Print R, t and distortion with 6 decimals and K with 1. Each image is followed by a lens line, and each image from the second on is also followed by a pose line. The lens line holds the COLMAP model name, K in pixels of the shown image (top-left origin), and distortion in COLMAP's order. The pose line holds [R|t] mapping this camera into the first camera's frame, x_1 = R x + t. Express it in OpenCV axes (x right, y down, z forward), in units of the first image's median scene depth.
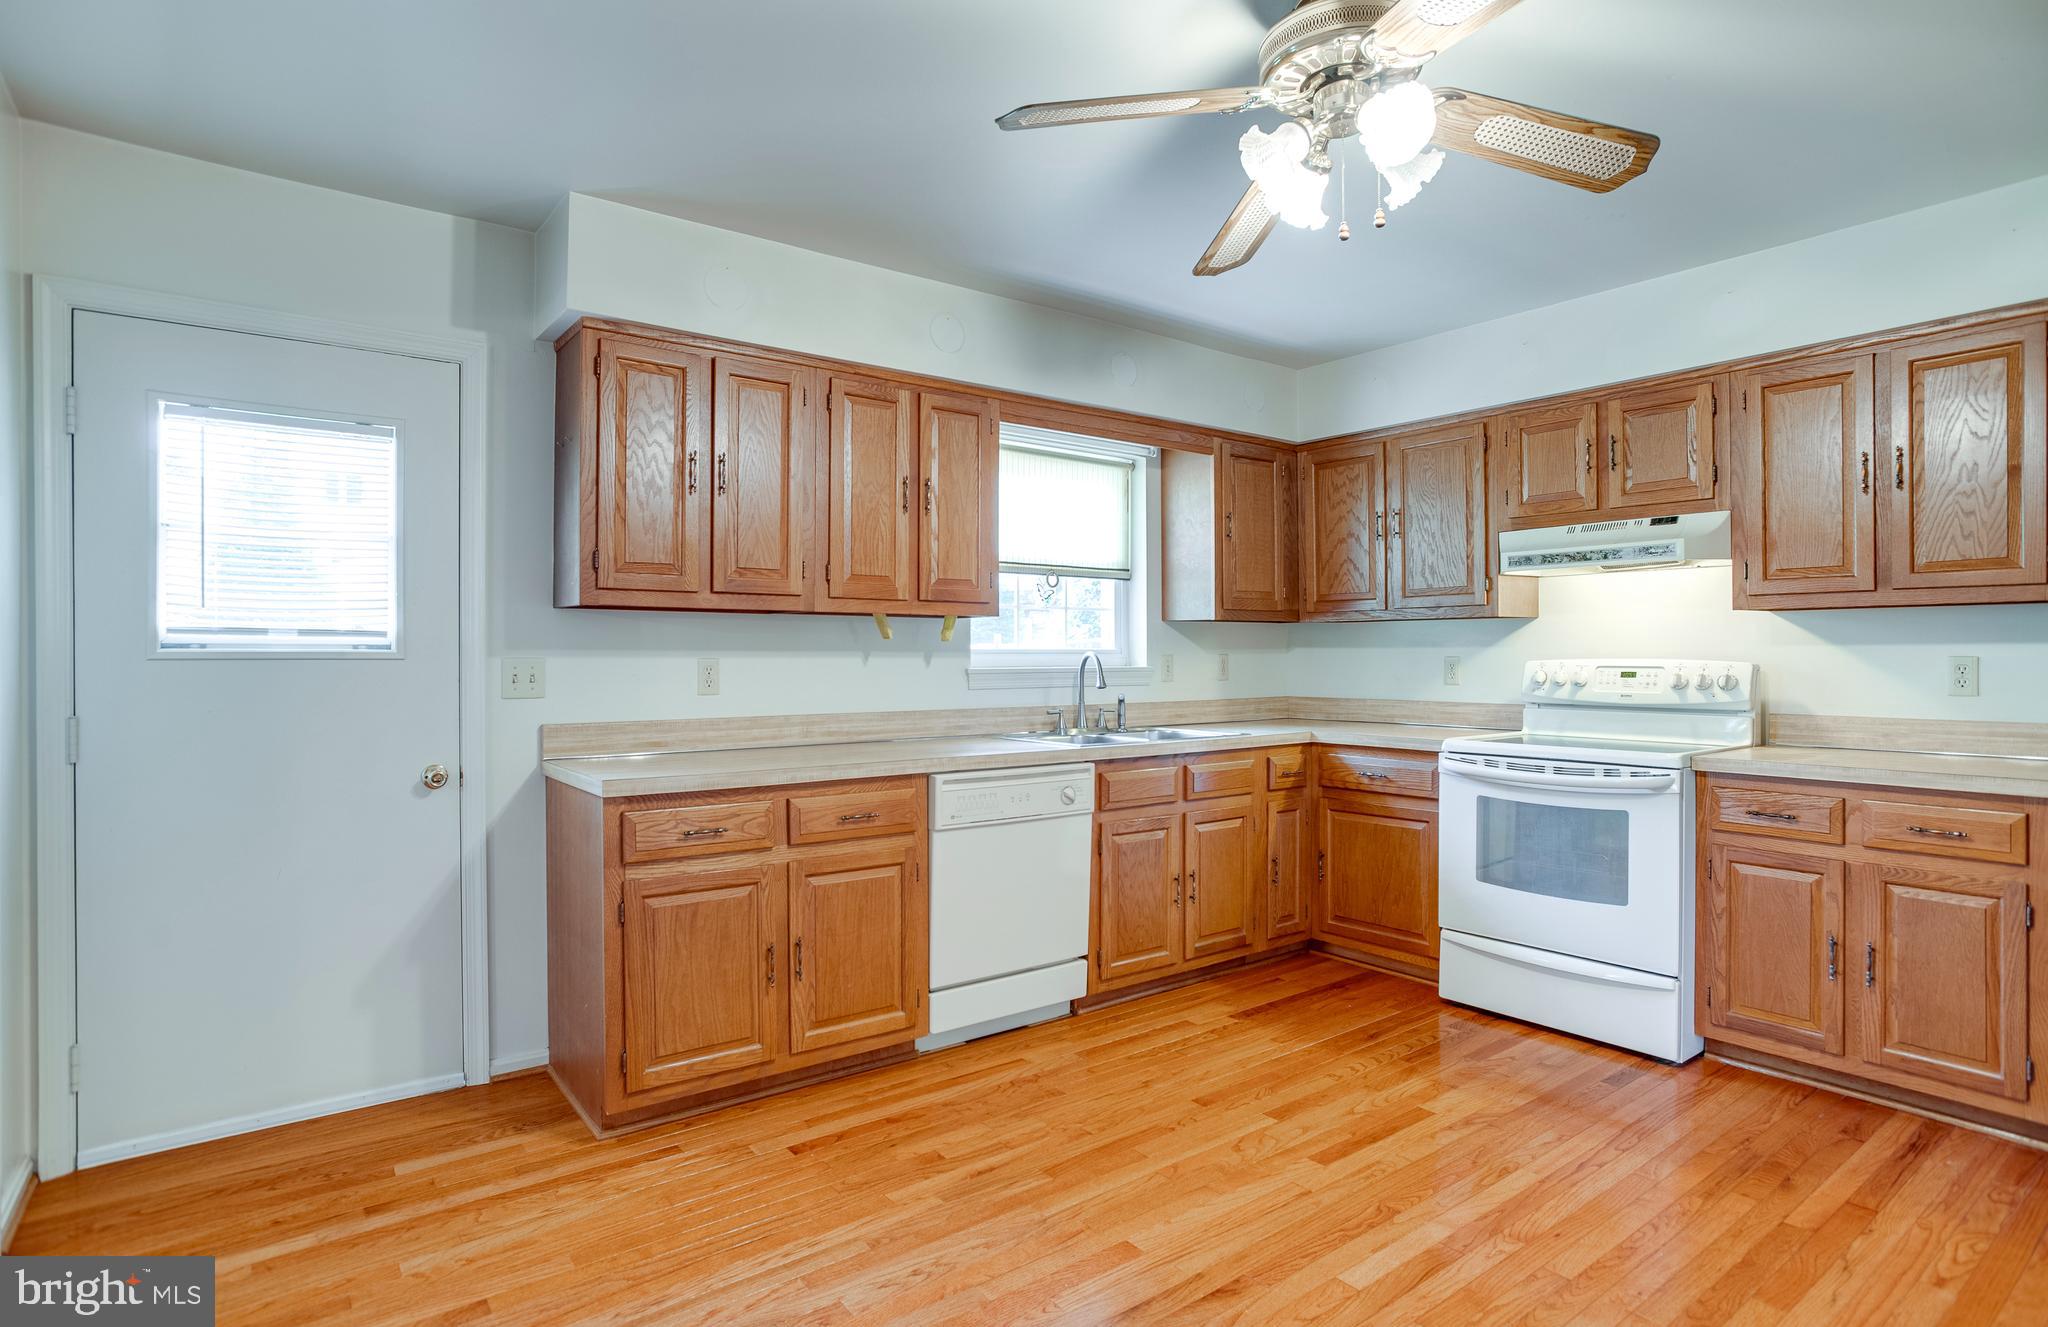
lens RADIAL K [[1054.3, 0, 1077.1], [0, 1054.3, 659.5], [0, 0, 1]] dist [-0.053925, 0.028431]
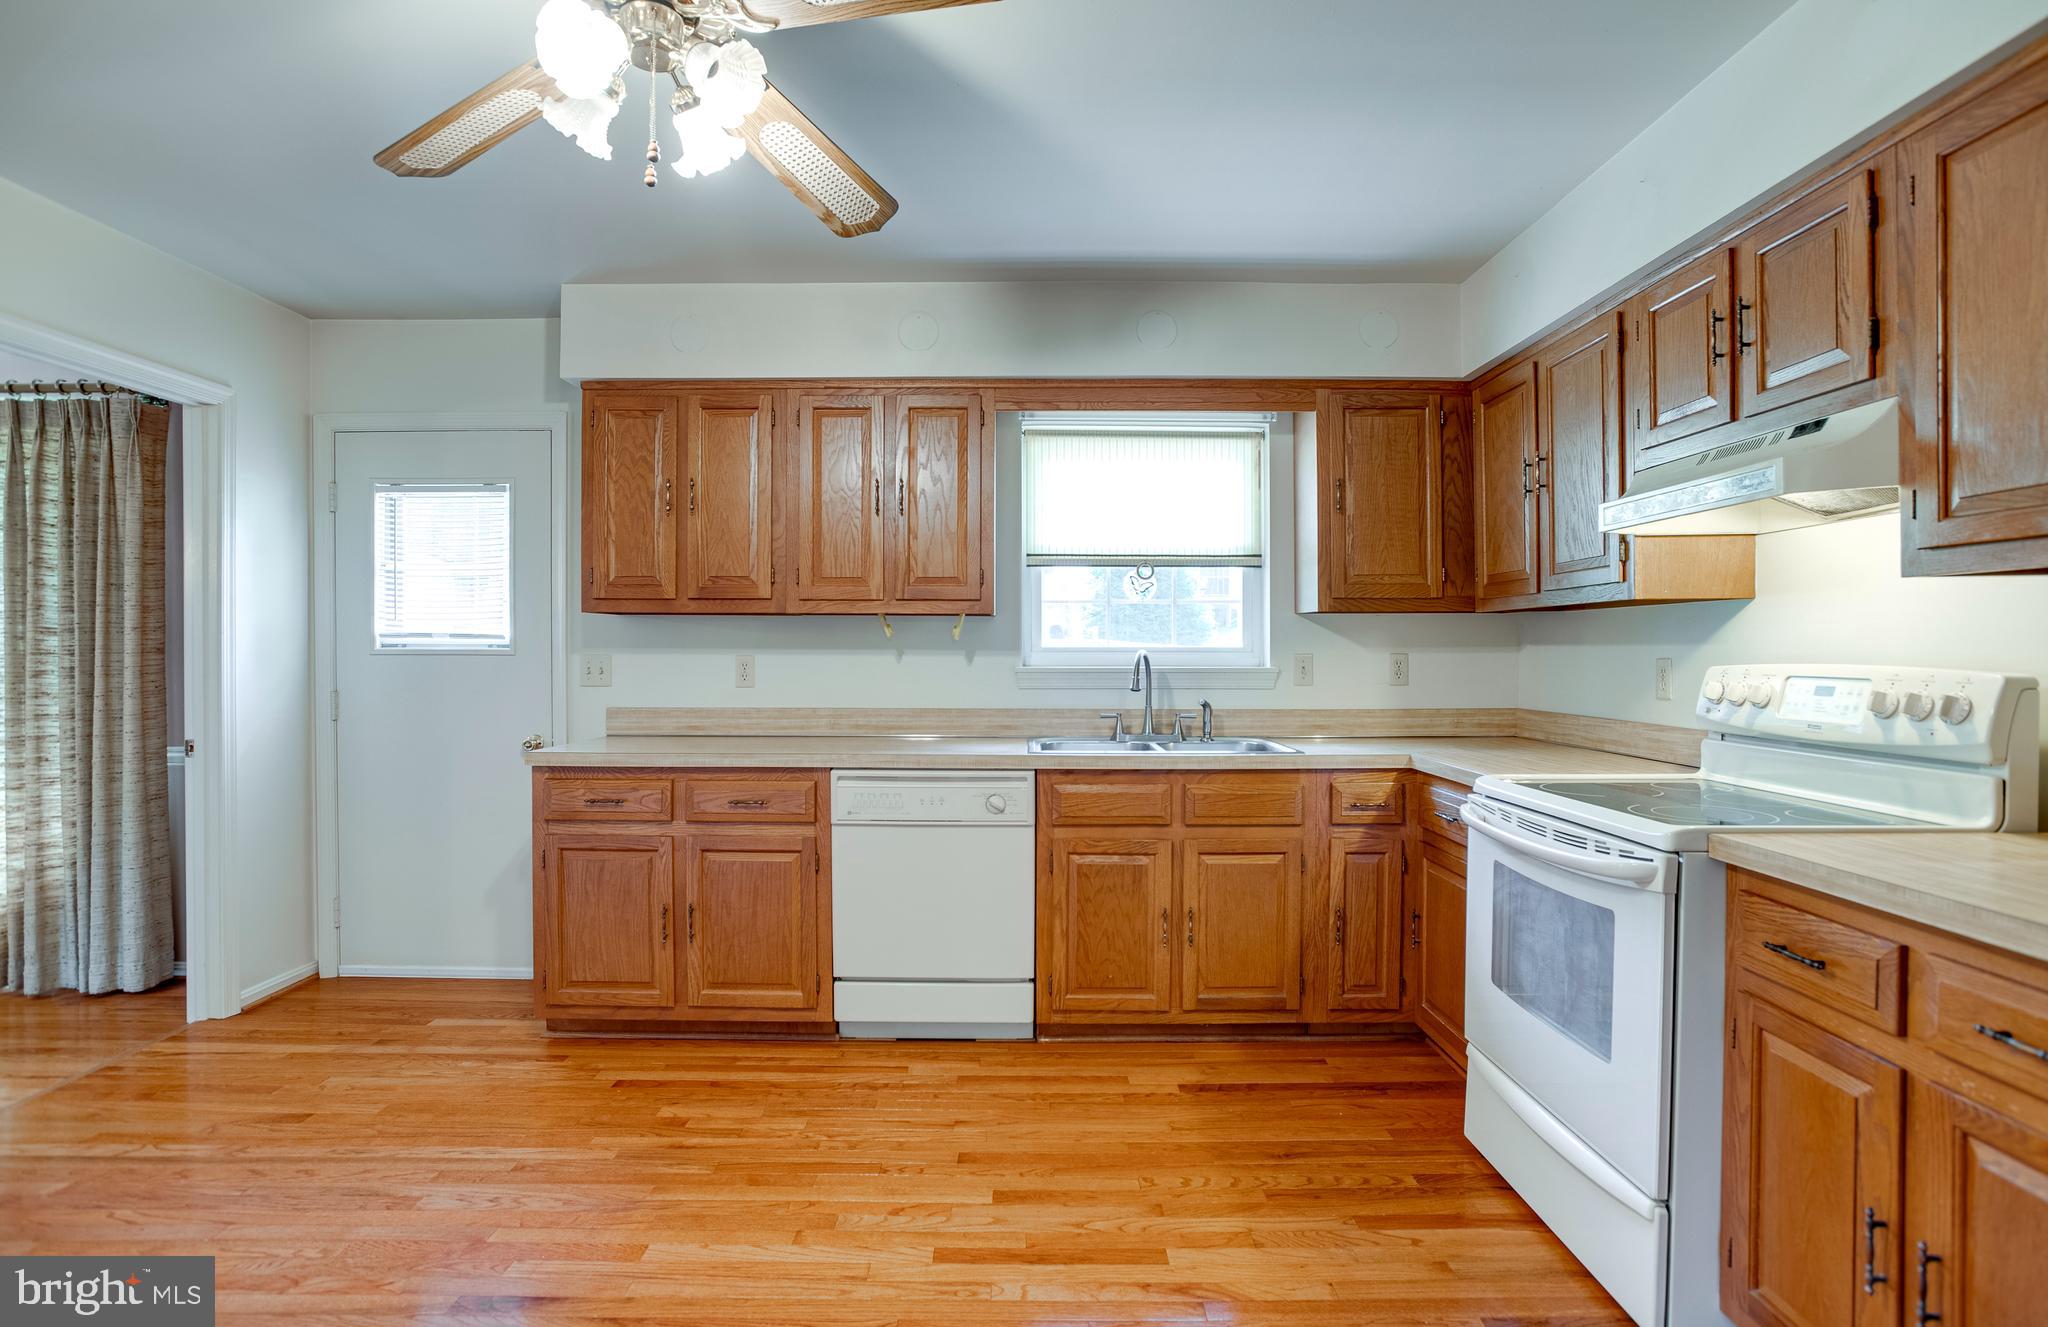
lens RADIAL K [[1054.3, 0, 1055.2], [0, 1054.3, 659.6], [0, 0, 1]] dist [-0.053925, 0.028431]
pose [[0.789740, 0.007764, -0.613392, 0.608831], [-0.005207, 0.999969, 0.005954, -0.005053], [0.613419, -0.001508, 0.789756, 0.293002]]
